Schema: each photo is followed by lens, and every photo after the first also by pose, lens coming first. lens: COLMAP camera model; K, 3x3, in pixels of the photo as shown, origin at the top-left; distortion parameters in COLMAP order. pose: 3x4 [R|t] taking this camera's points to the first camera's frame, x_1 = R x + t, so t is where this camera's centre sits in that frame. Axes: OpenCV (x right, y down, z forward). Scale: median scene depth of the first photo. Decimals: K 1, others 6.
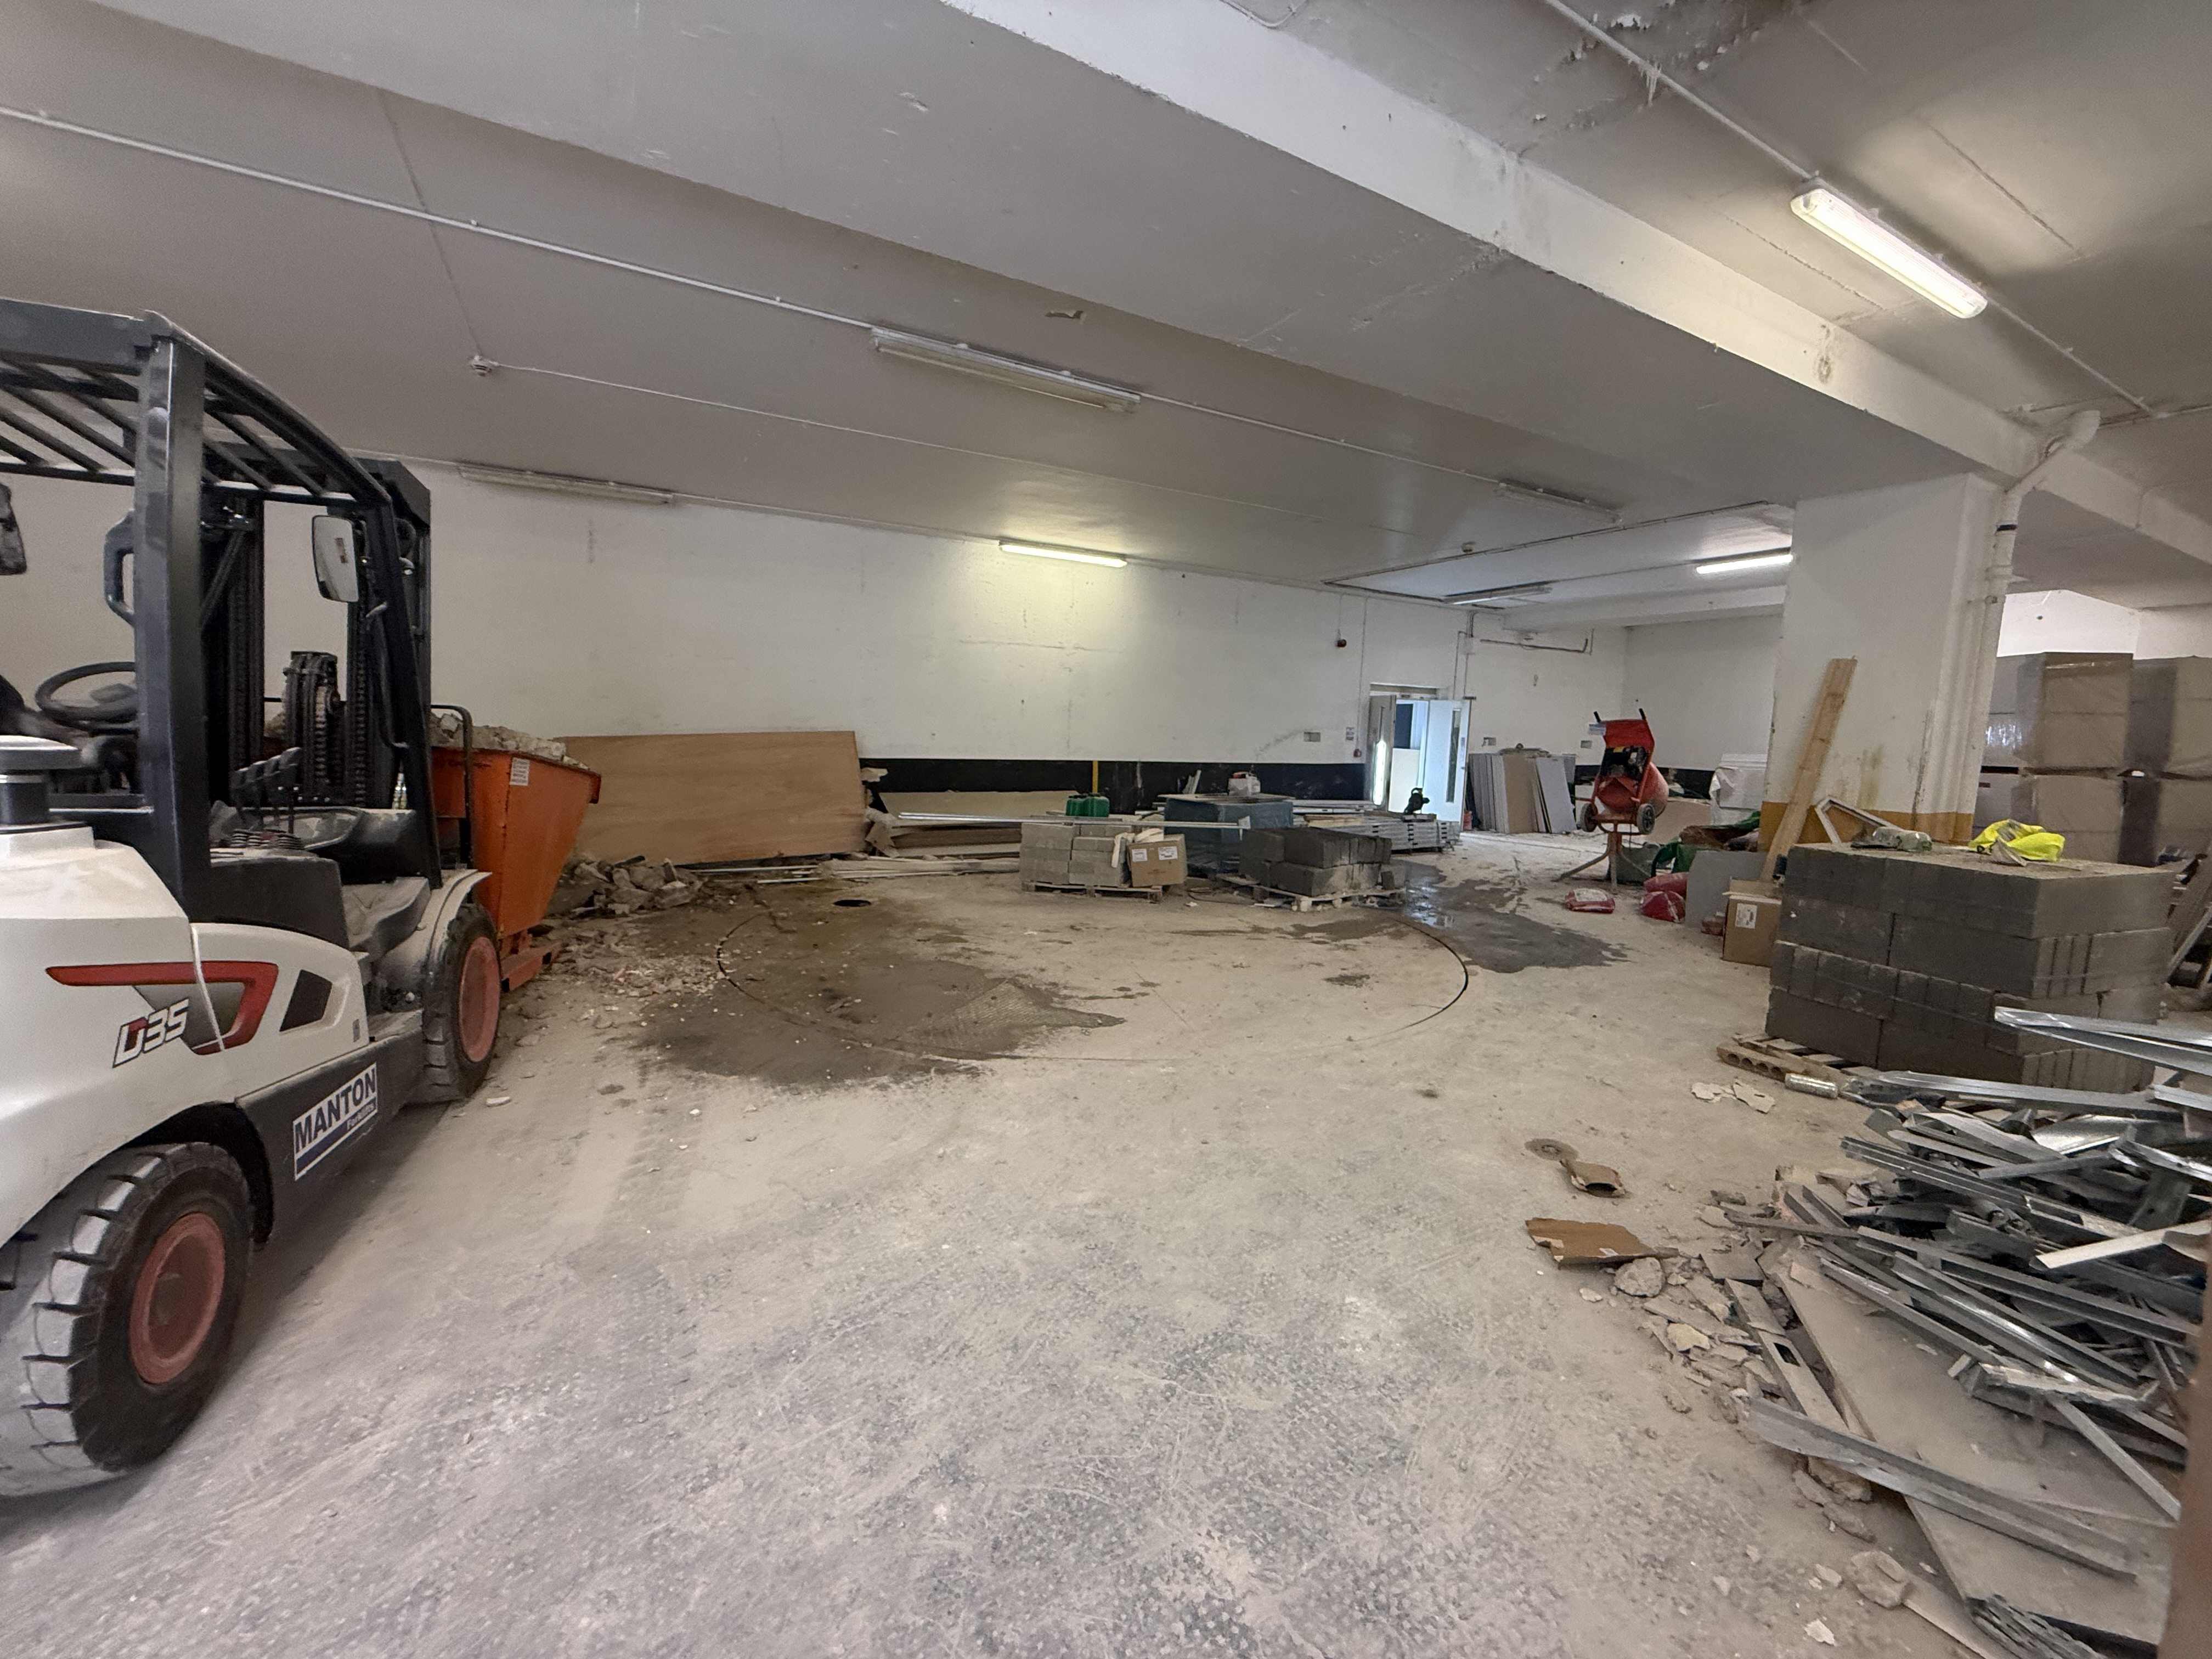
lens RADIAL K [[926.8, 0, 1102.1], [0, 926.8, 830.4], [0, 0, 1]] dist [0.000190, 0.000018]
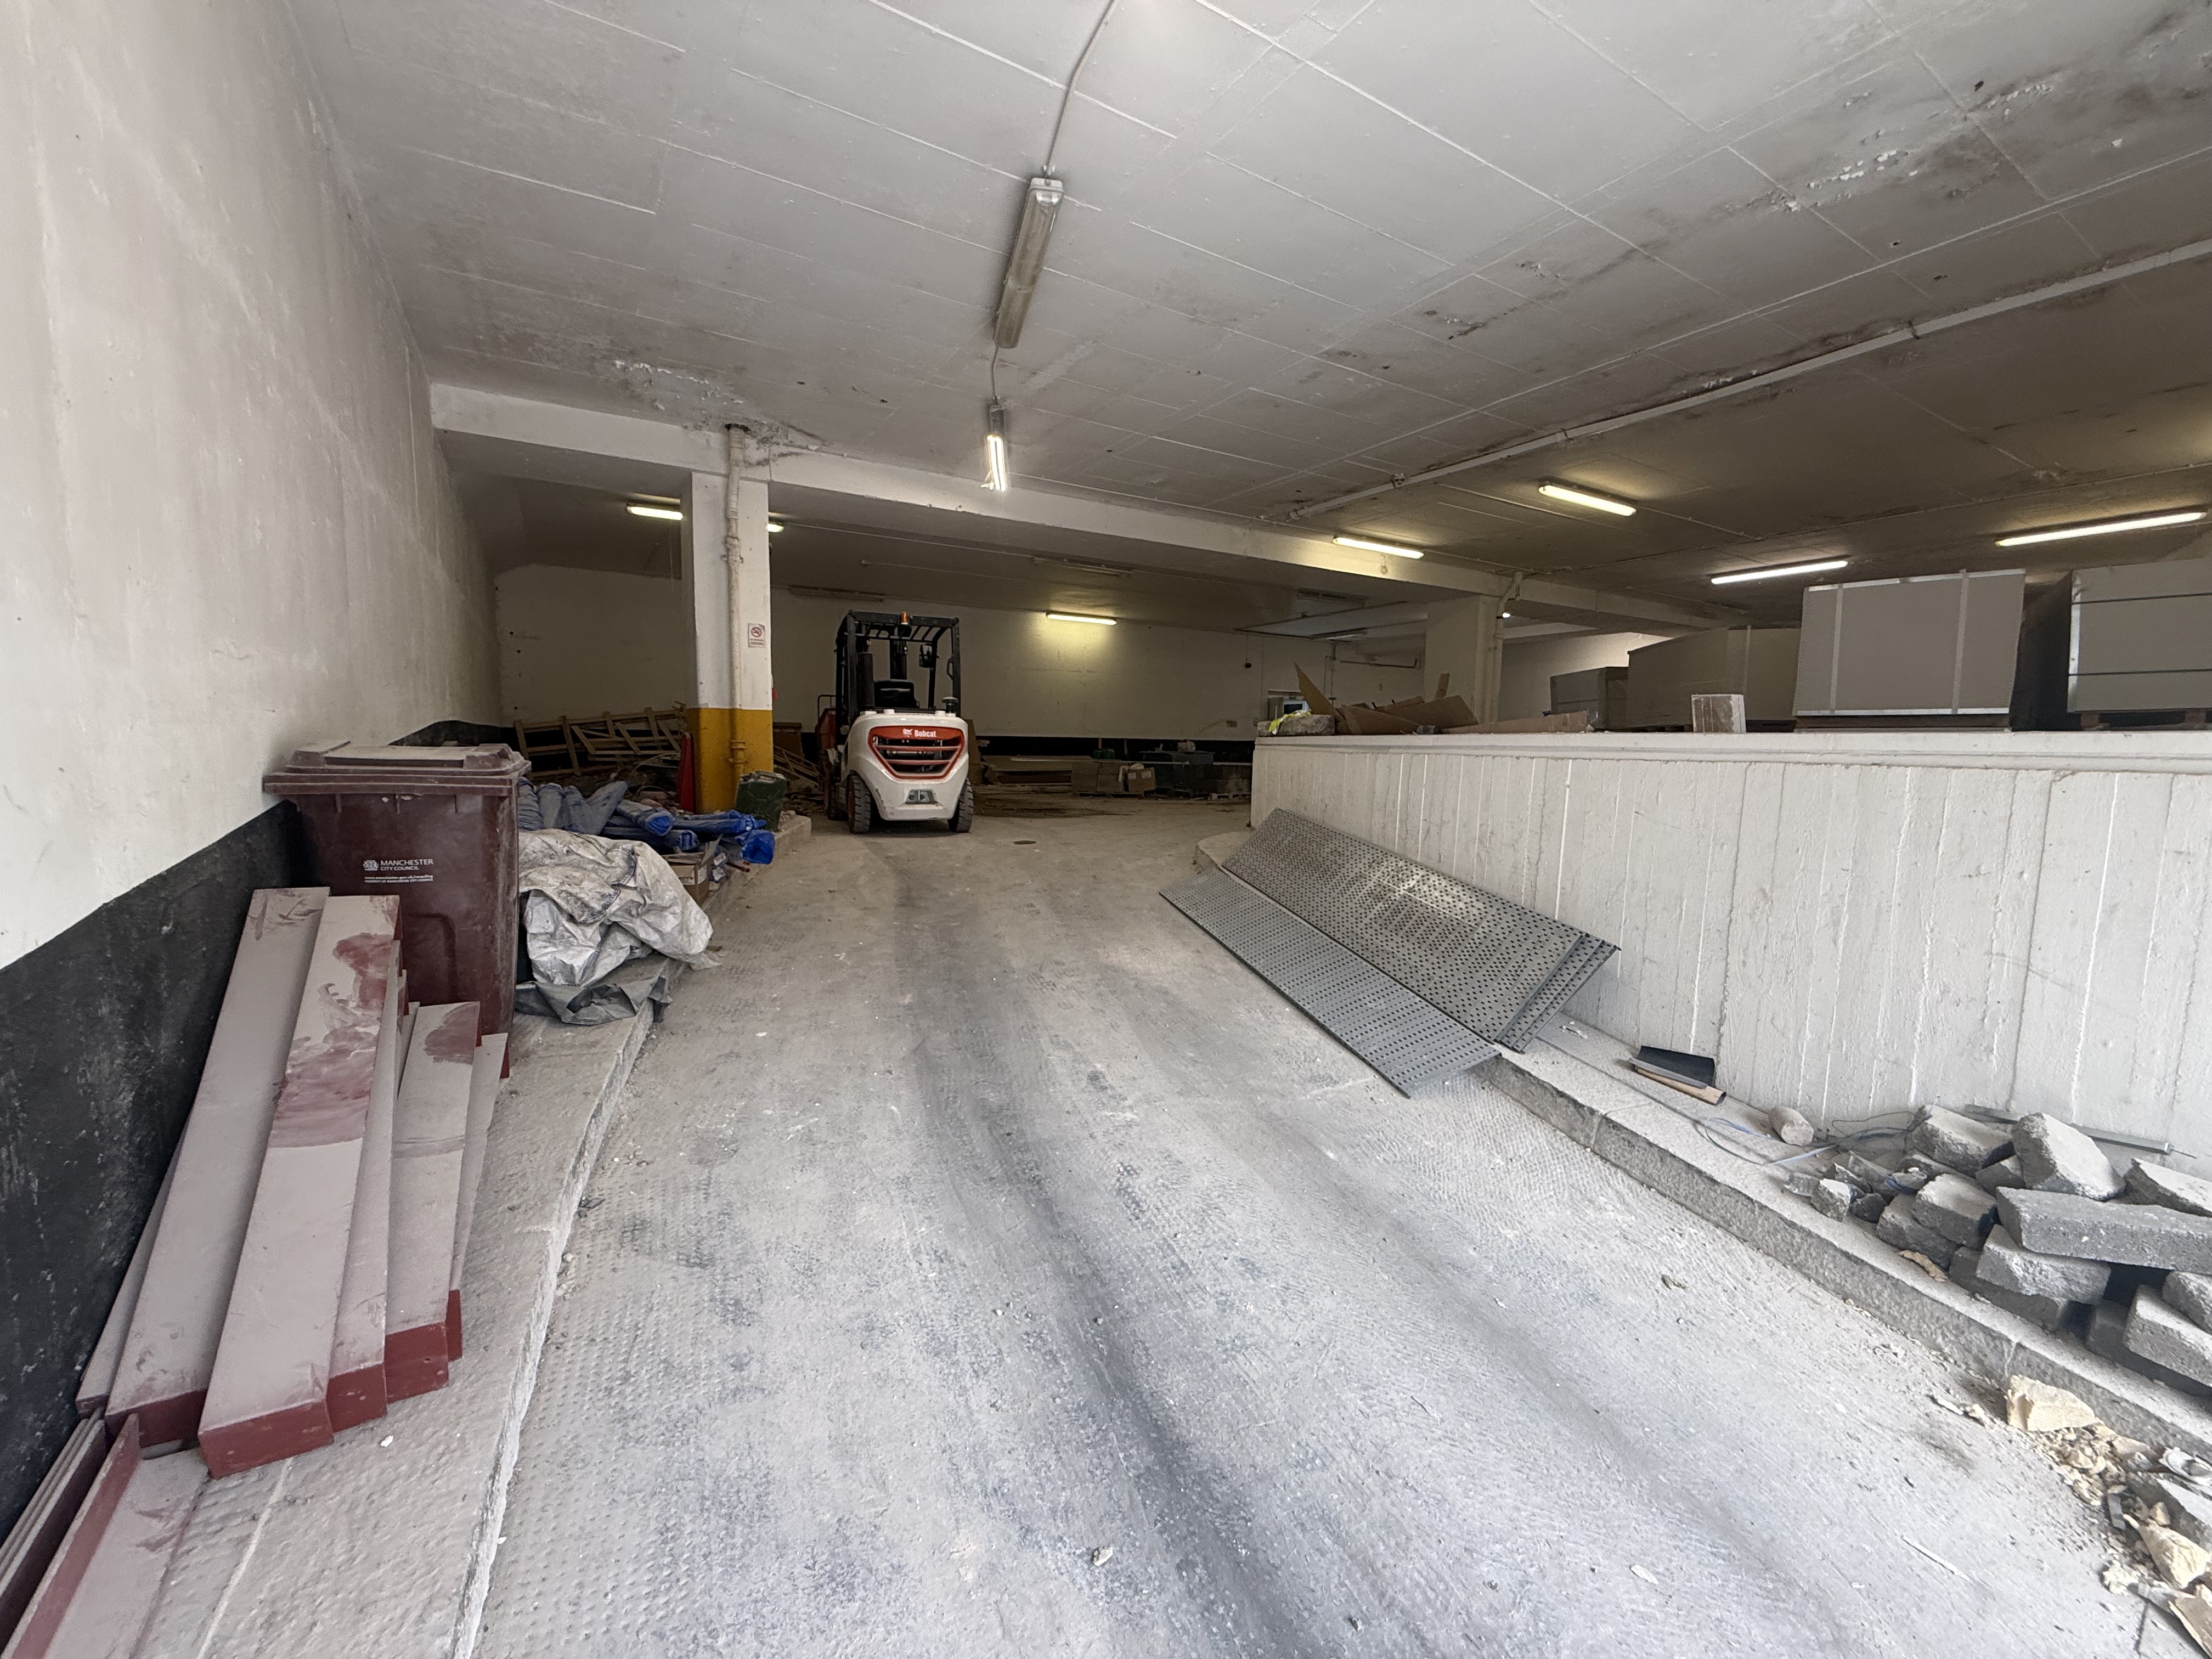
lens RADIAL K [[926.8, 0, 1105.0], [0, 926.8, 838.0], [0, 0, 1]] dist [0.000190, 0.000018]
pose [[0.998961, -0.019934, 0.040977, -0.097752], [0.020205, 0.999777, -0.006218, 0.162953], [-0.040844, 0.007040, 0.999141, -0.943785]]
